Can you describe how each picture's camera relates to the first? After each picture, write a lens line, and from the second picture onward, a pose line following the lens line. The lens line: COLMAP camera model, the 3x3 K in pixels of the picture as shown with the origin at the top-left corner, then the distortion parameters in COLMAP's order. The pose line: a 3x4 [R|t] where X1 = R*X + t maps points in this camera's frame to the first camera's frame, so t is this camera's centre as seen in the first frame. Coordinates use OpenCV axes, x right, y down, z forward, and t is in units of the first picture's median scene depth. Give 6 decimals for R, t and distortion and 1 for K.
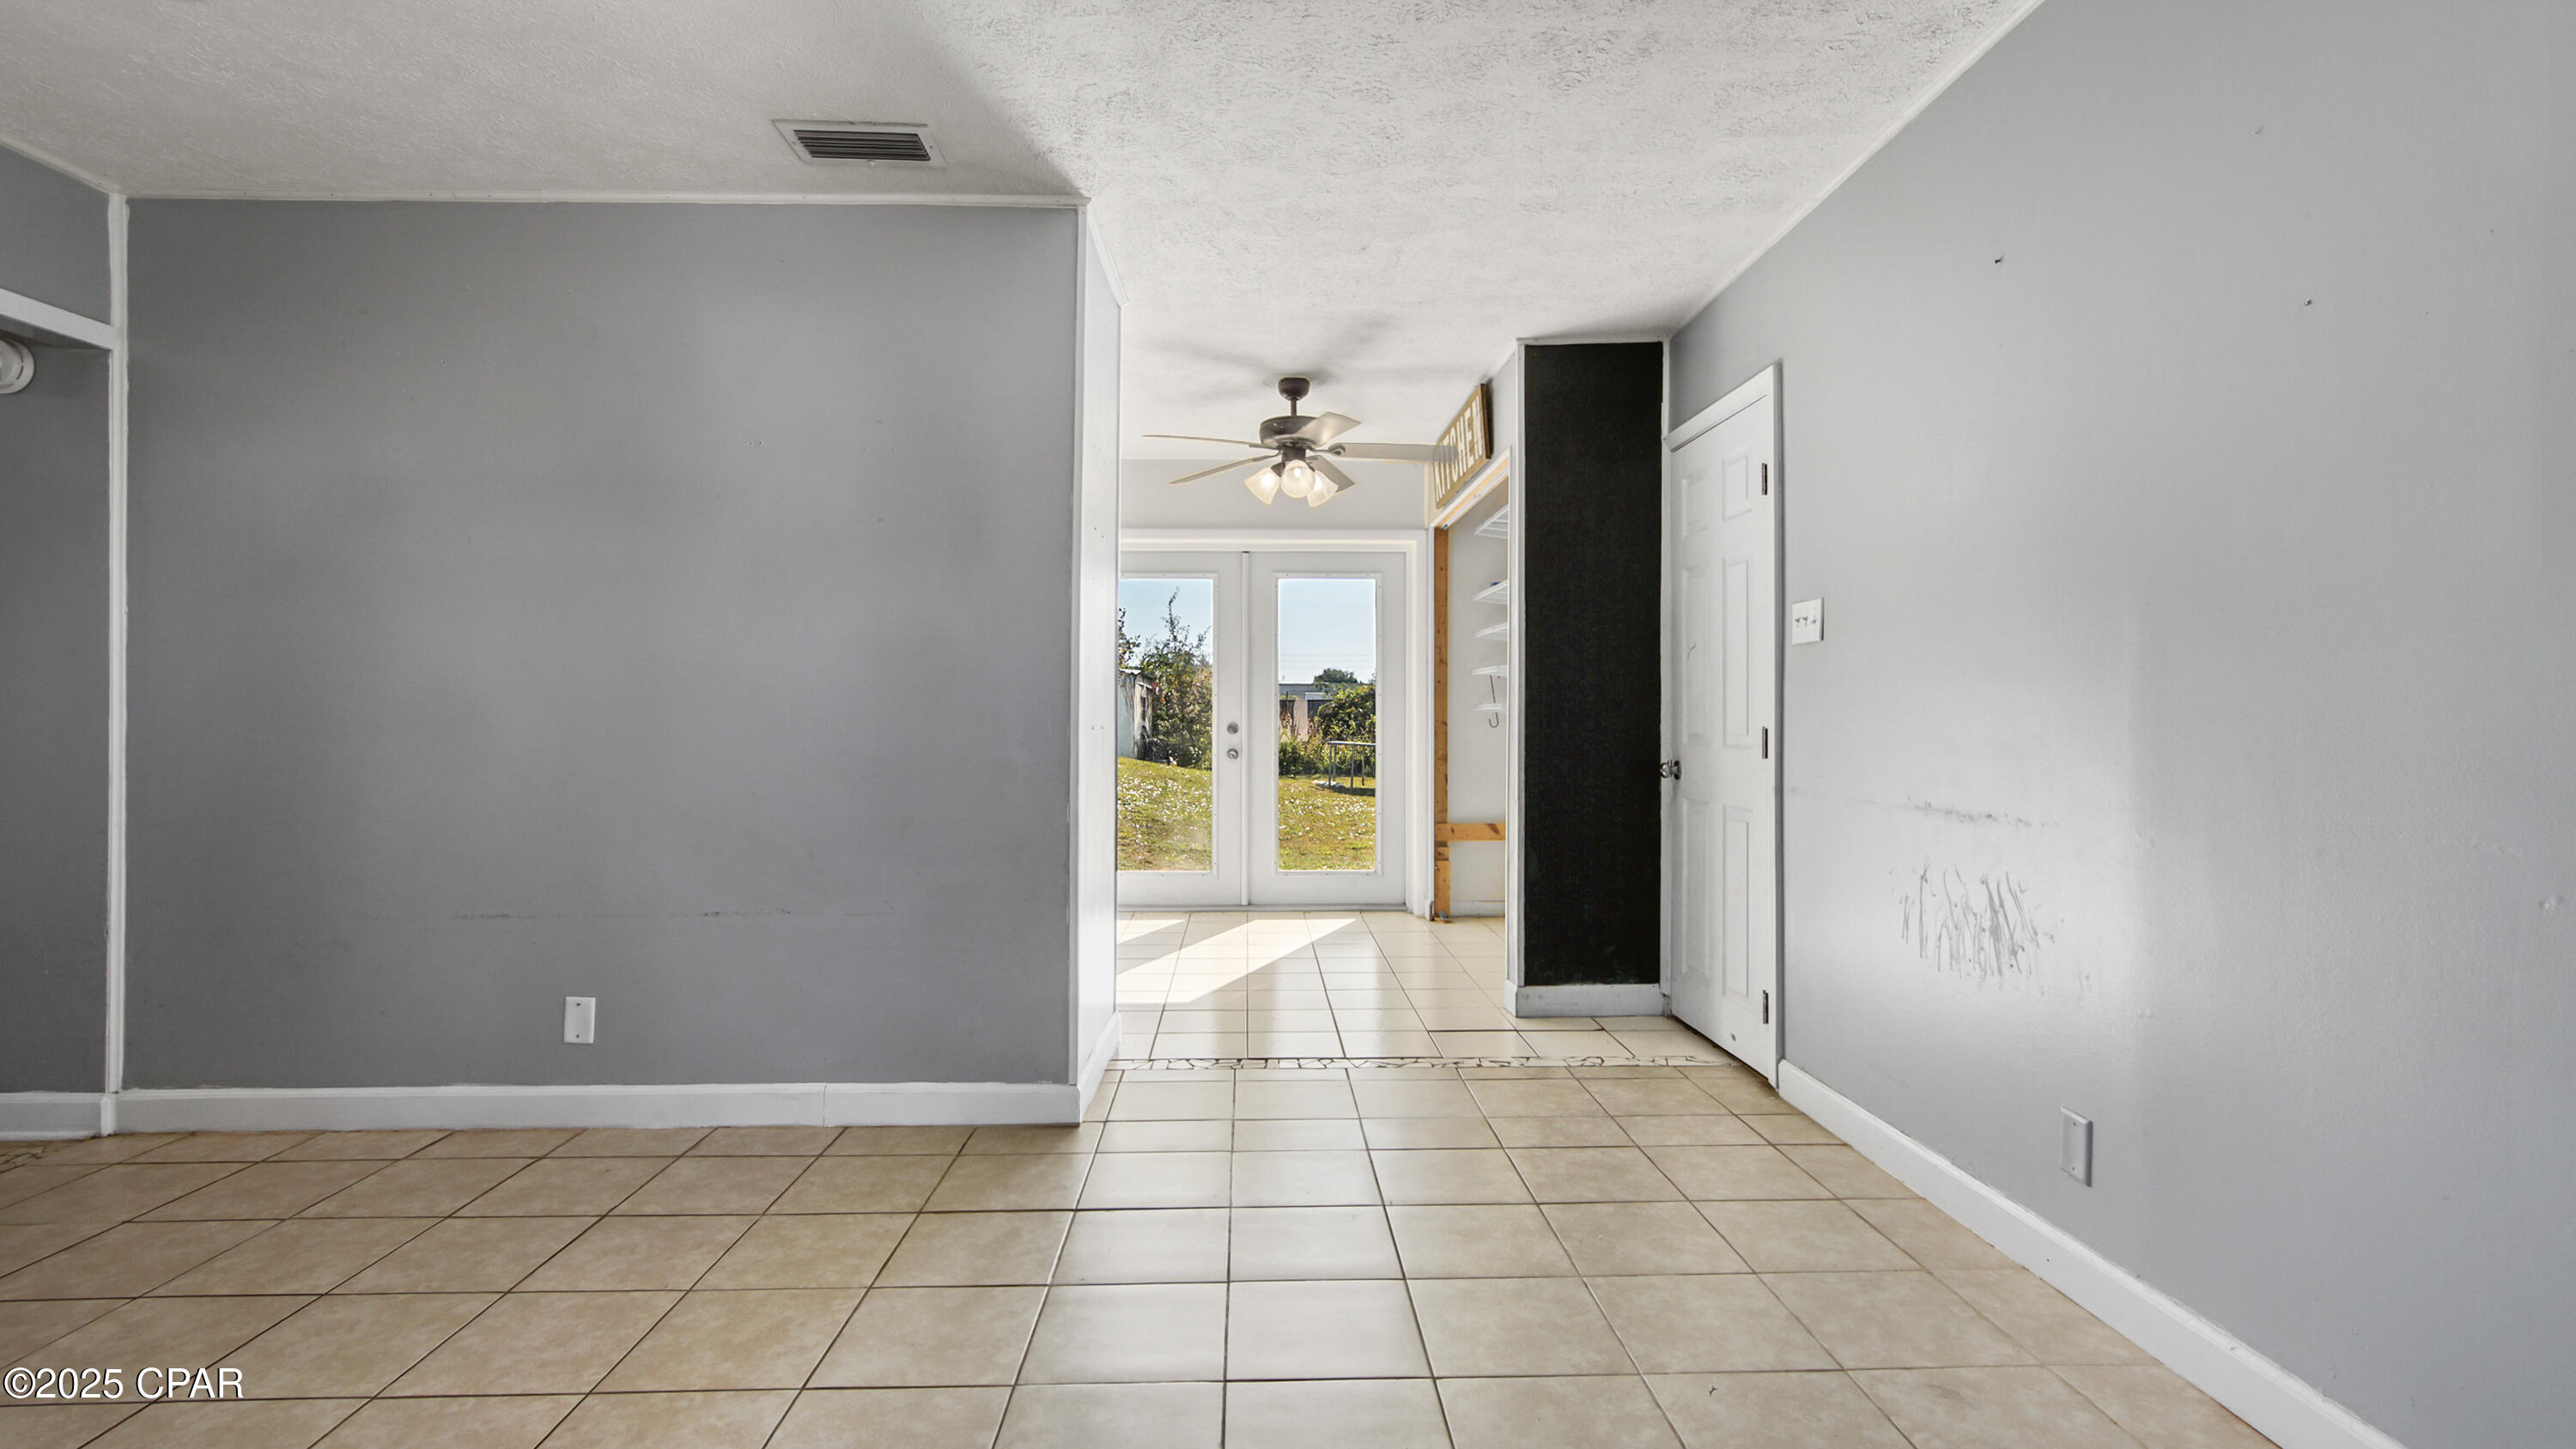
lens RADIAL K [[1162.4, 0, 1276.7], [0, 1162.4, 724.3], [0, 0, 1]] dist [-0.011367, 0.001627]
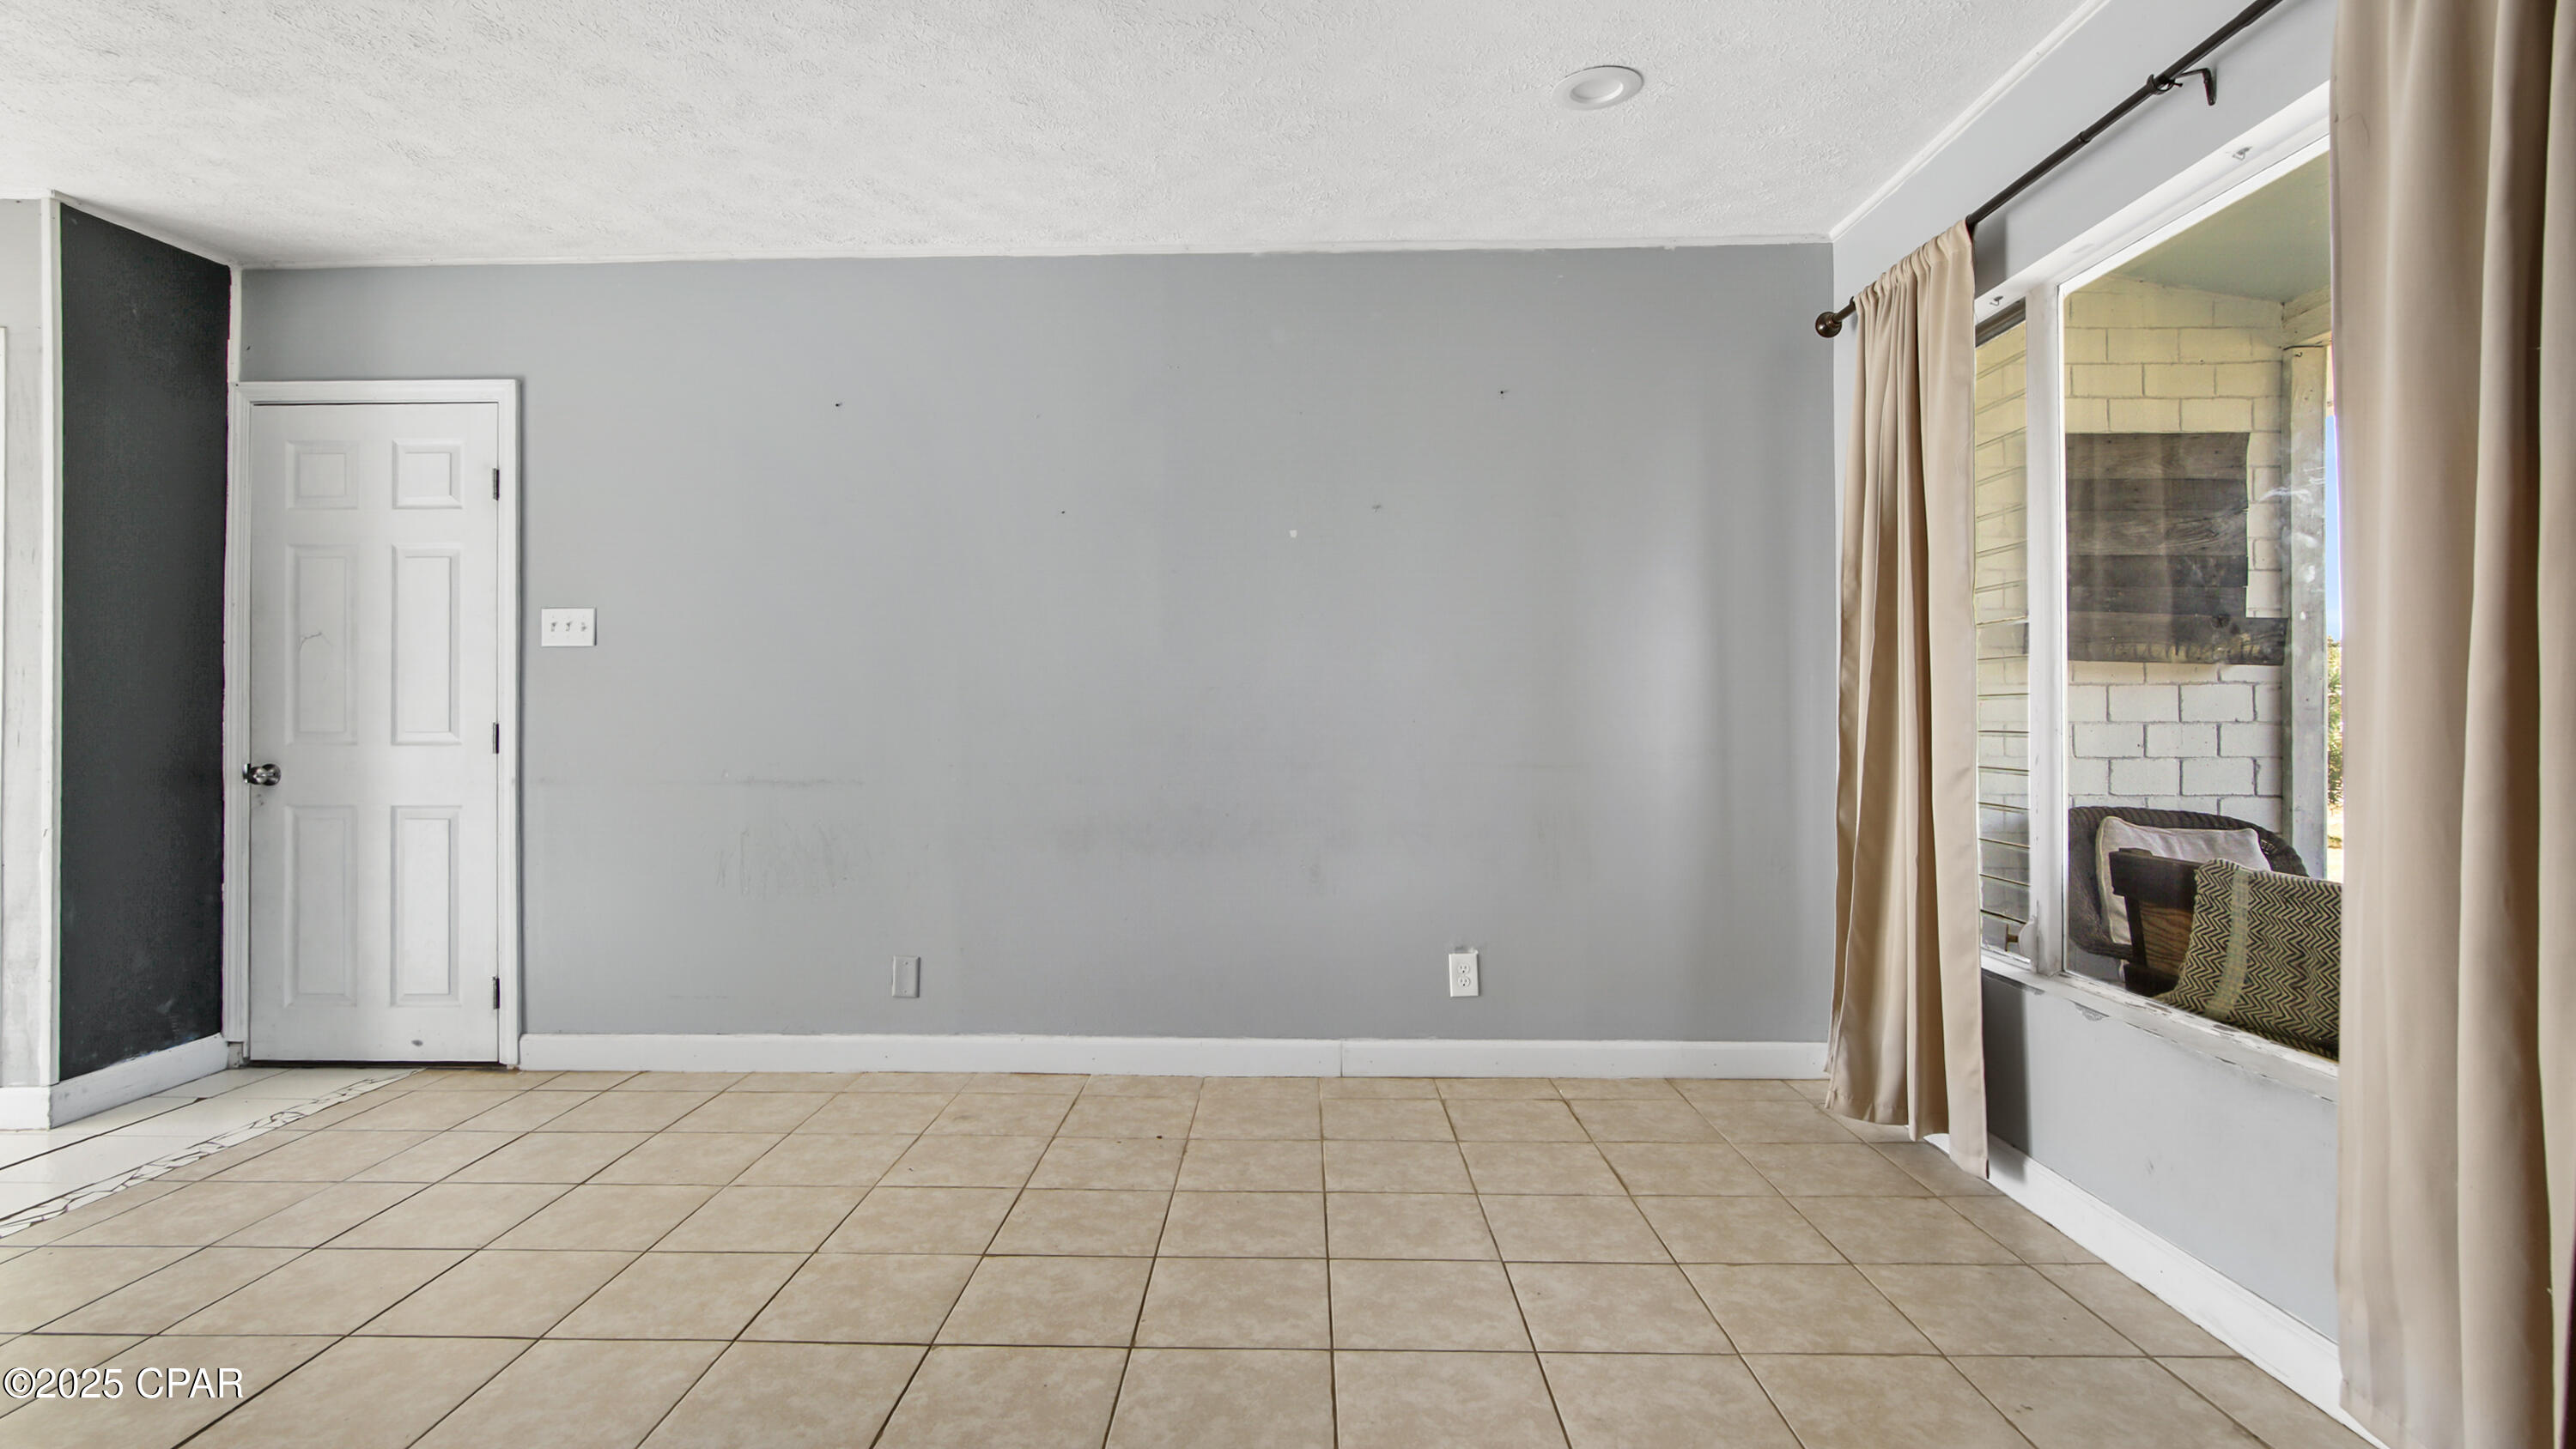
lens RADIAL K [[1162.4, 0, 1276.1], [0, 1162.4, 728.9], [0, 0, 1]] dist [-0.011367, 0.001627]
pose [[0.050139, -0.009705, 0.998695, -0.586651], [0.005901, 0.999938, 0.009420, 0.002189], [-0.998725, 0.005421, 0.050193, 0.254859]]
